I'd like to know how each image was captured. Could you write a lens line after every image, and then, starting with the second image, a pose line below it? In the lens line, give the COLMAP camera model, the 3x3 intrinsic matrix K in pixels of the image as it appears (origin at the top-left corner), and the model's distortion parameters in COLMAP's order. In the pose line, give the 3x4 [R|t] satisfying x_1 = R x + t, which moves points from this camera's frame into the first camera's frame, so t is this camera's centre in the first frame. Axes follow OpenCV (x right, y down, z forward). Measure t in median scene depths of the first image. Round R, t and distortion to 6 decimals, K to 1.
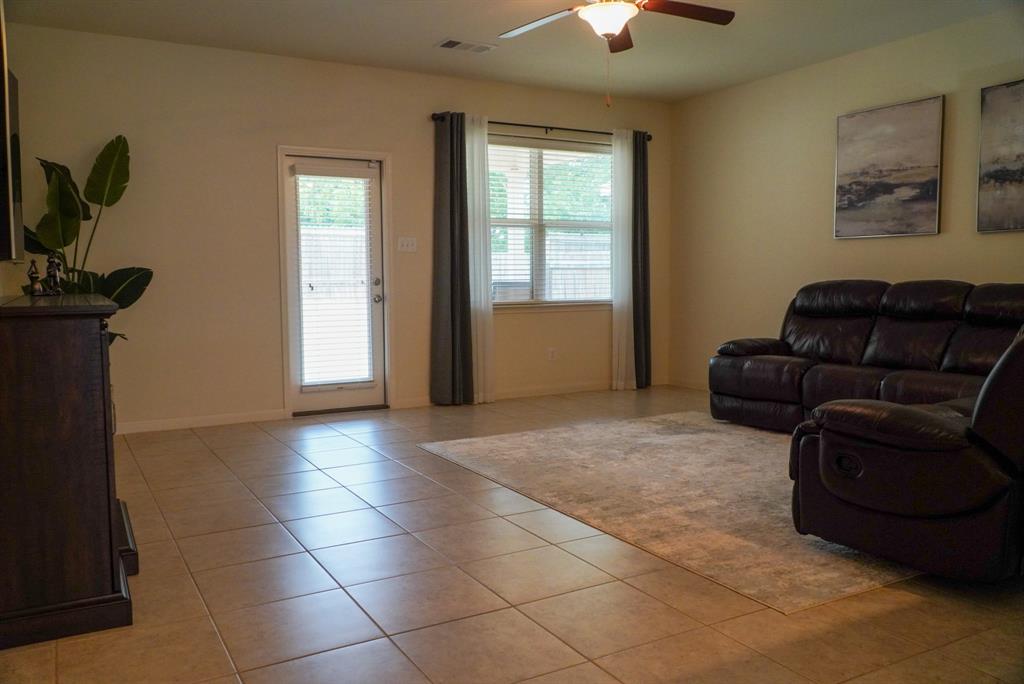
lens RADIAL K [[813.5, 0, 513.1], [0, 813.5, 342.1], [0, 0, 1]] dist [0.017287, -0.006869]
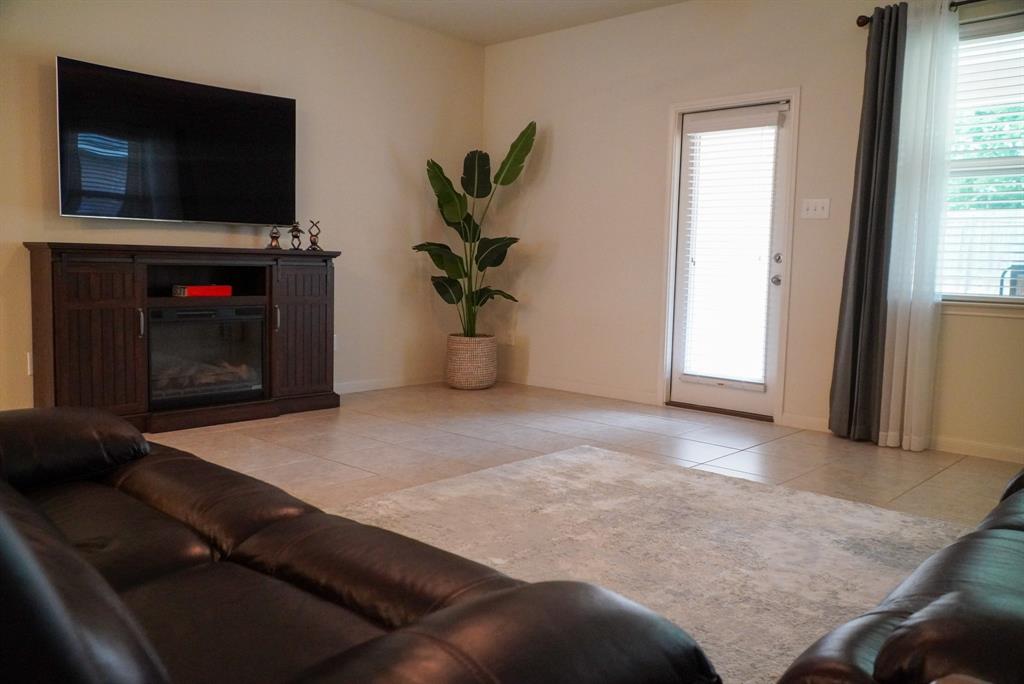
lens RADIAL K [[813.5, 0, 509.8], [0, 813.5, 339.5], [0, 0, 1]] dist [0.017287, -0.006869]
pose [[0.320846, 0.105392, -0.941249, 0.490344], [-0.105918, 0.991549, 0.074920, -0.028379], [0.941190, 0.075657, 0.329297, 0.508835]]
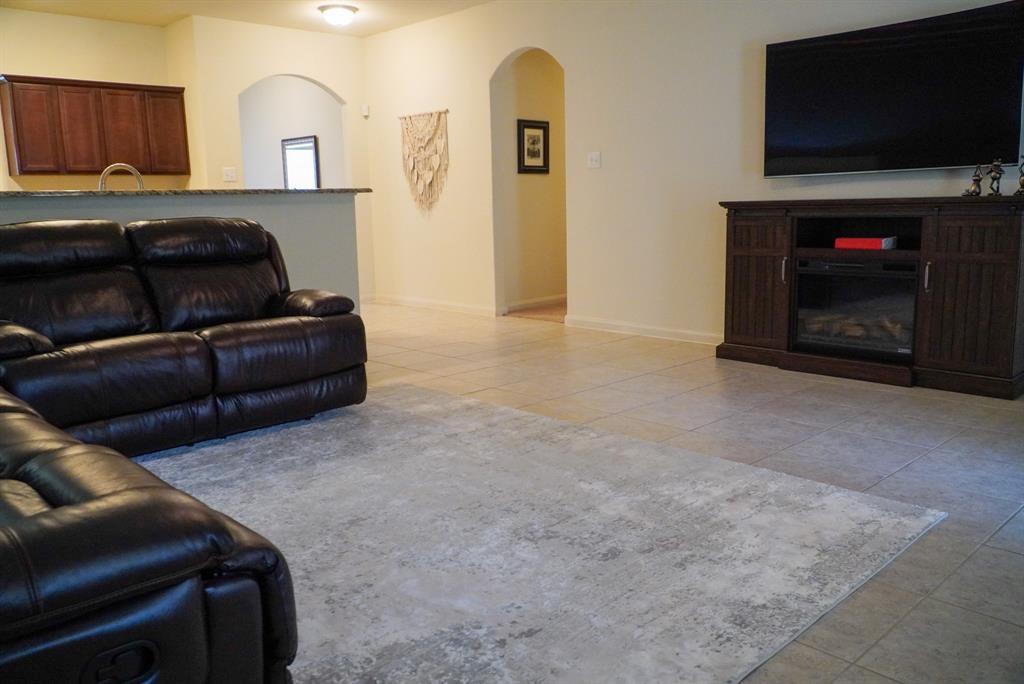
lens RADIAL K [[813.5, 0, 510.3], [0, 813.5, 342.7], [0, 0, 1]] dist [0.017287, -0.006869]
pose [[-0.966821, 0.075927, -0.243909, 0.206135], [0.012370, 0.967602, 0.252175, -0.086194], [0.255154, 0.240792, -0.936438, 1.082319]]
